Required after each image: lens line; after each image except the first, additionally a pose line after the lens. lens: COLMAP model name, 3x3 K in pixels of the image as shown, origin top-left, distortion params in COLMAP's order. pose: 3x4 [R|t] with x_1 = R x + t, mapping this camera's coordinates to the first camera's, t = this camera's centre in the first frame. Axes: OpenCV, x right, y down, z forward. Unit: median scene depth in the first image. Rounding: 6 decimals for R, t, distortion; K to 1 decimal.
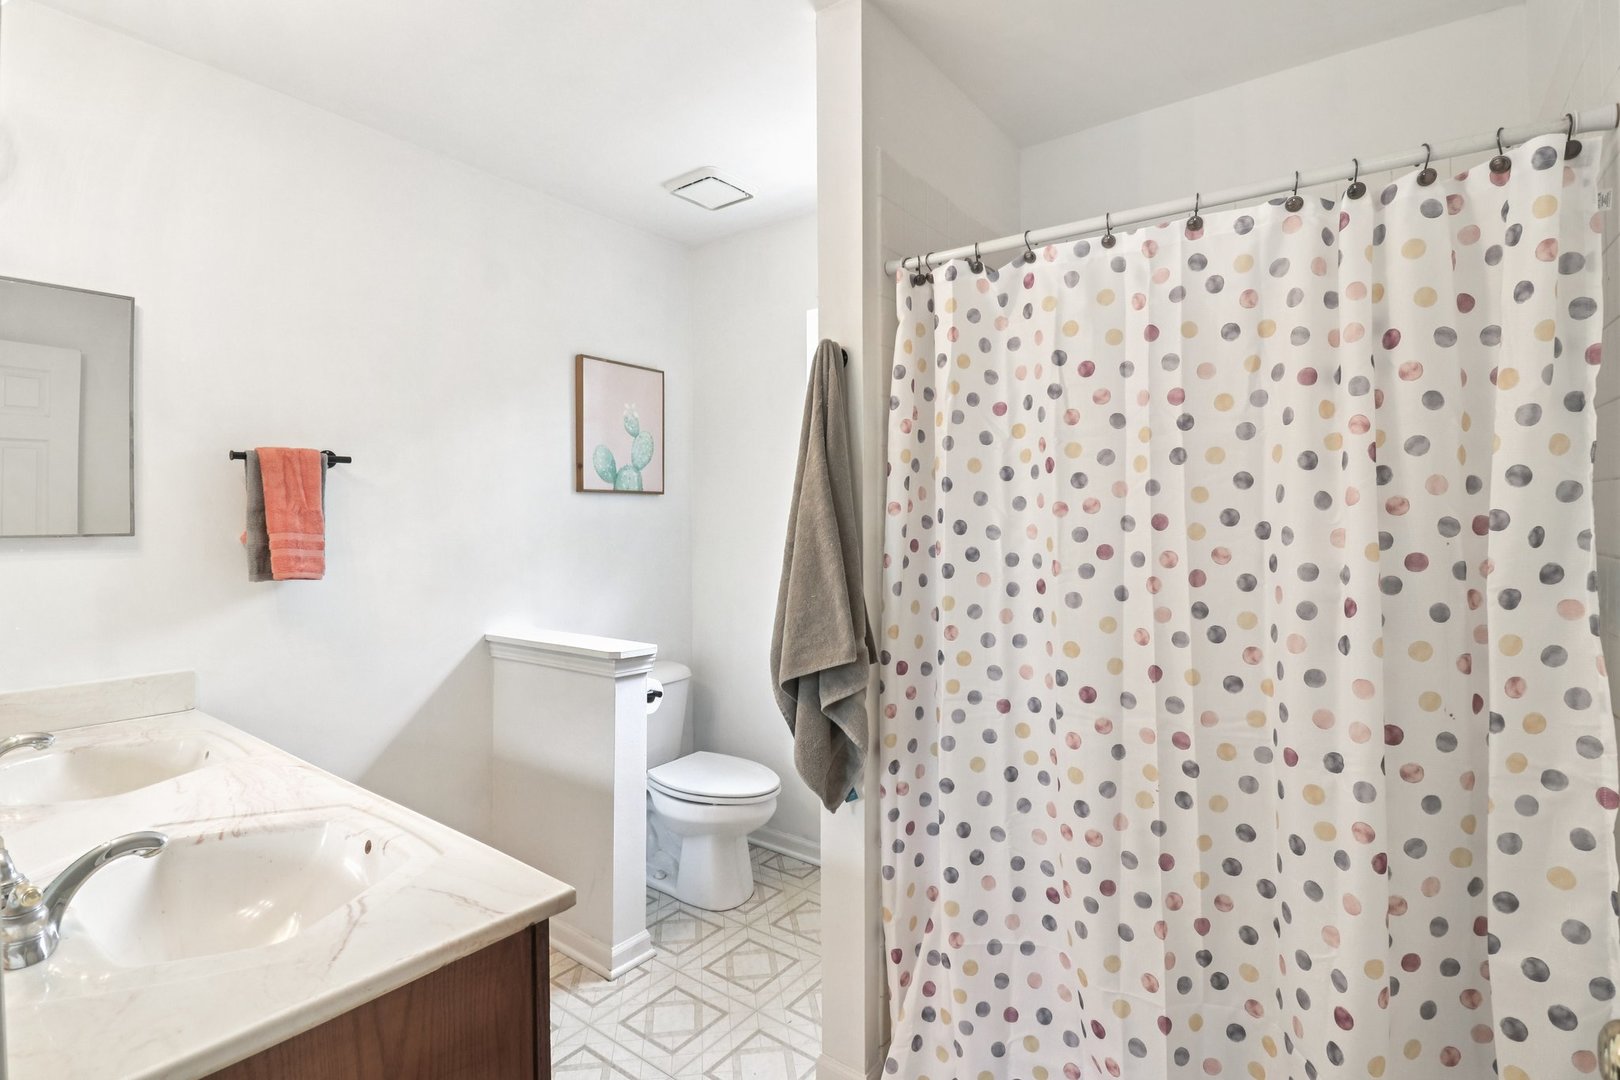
lens RADIAL K [[772.2, 0, 805.4], [0, 772.2, 533.8], [0, 0, 1]] dist [-0.005342, -0.001329]
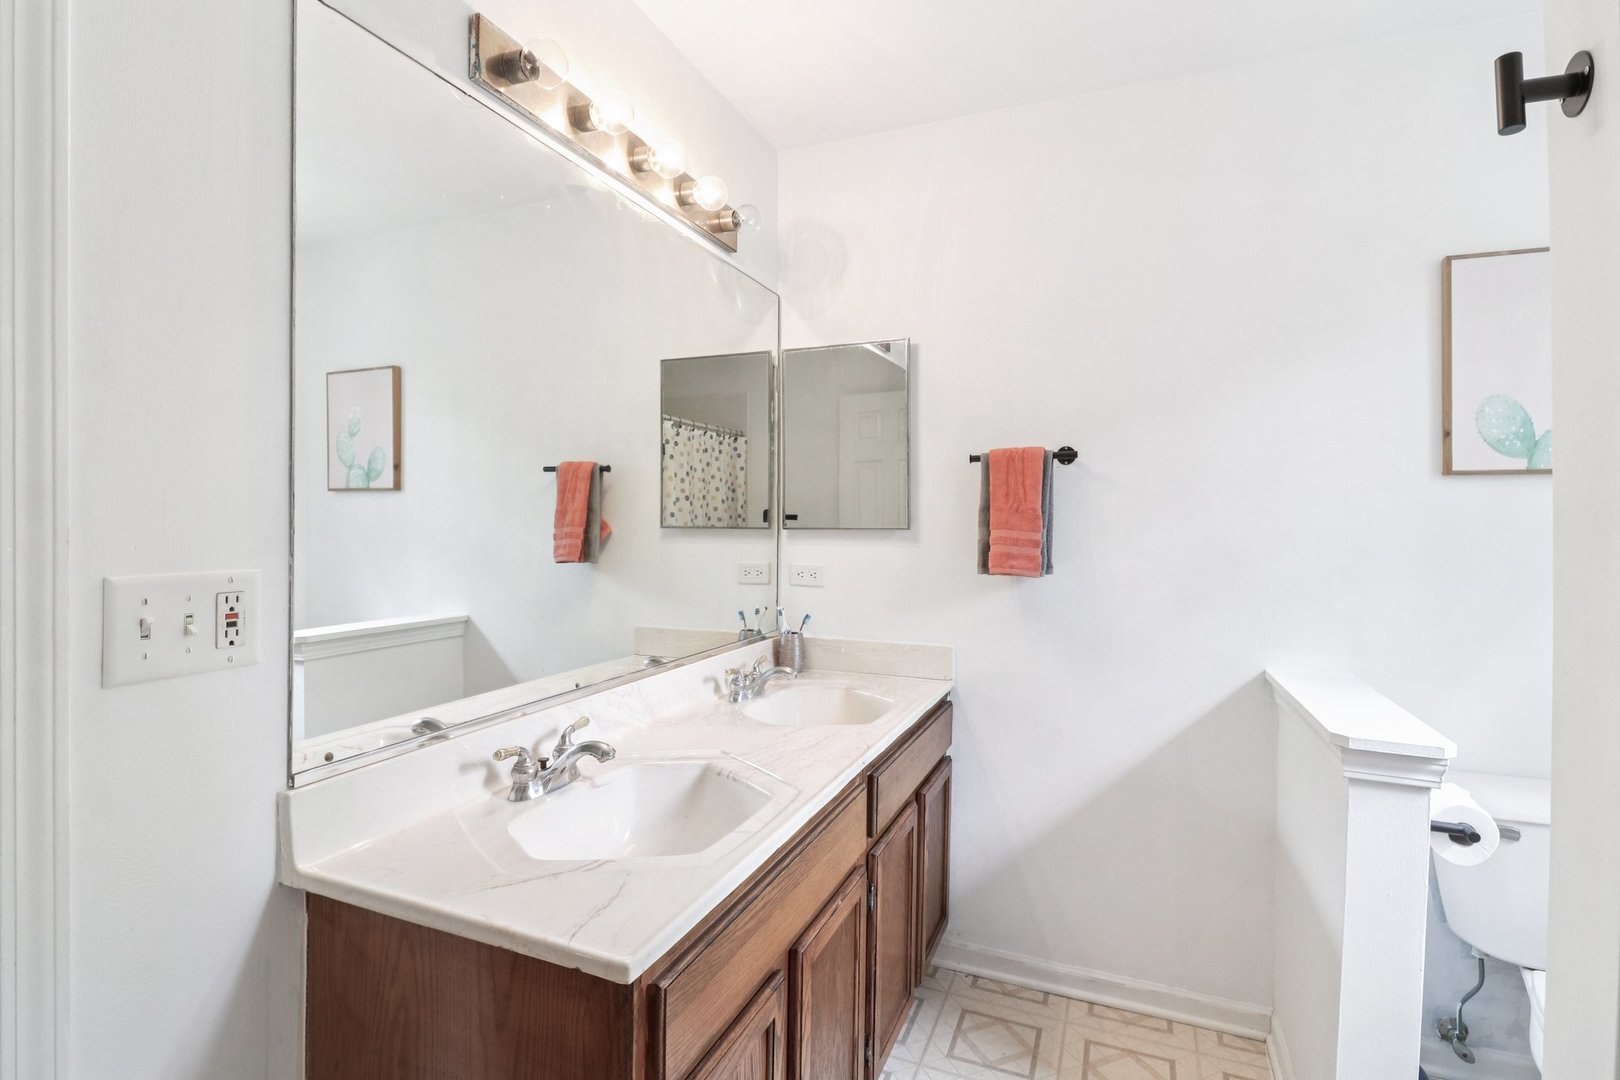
lens RADIAL K [[772.2, 0, 805.3], [0, 772.2, 525.9], [0, 0, 1]] dist [-0.005342, -0.001329]
pose [[0.245426, 0.016239, -0.969279, 0.248569], [-0.020501, 0.999723, 0.011558, -0.012252], [0.969198, 0.017034, 0.245691, 0.444861]]
